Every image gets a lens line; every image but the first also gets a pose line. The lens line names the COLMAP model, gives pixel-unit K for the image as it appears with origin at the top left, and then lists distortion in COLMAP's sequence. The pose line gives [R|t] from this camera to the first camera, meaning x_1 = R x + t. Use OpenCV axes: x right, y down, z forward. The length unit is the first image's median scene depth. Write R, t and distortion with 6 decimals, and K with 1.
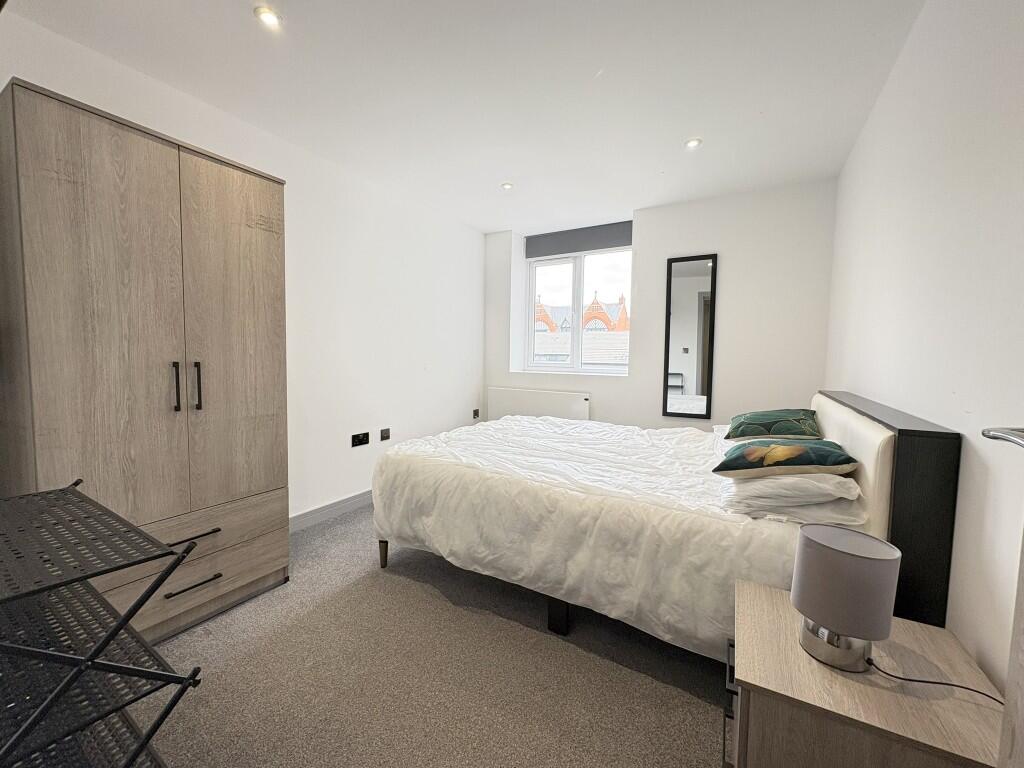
lens RADIAL K [[410.2, 0, 512.0], [0, 410.2, 384.0], [0, 0, 1]] dist [-0.001585, -0.000138]
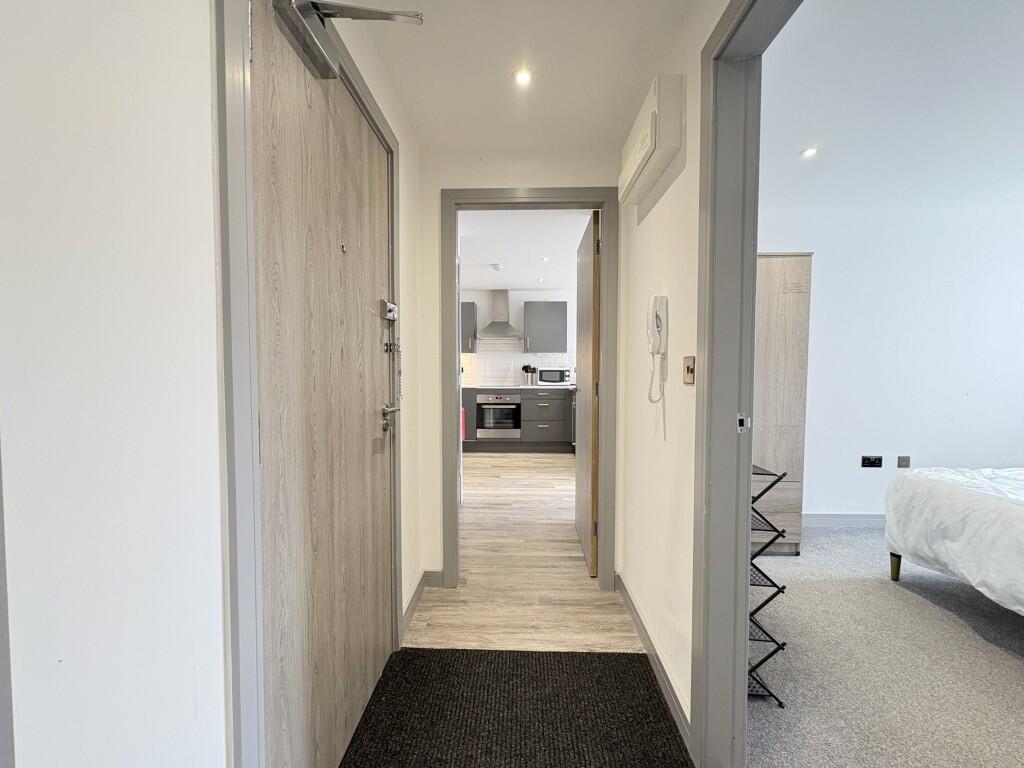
lens RADIAL K [[410.2, 0, 512.0], [0, 410.2, 384.0], [0, 0, 1]] dist [-0.001585, -0.000138]
pose [[0.478204, 0.019541, -0.878031, 0.149370], [-0.056482, 0.998367, -0.008542, 0.001068], [0.876431, 0.053678, 0.478527, -0.450512]]
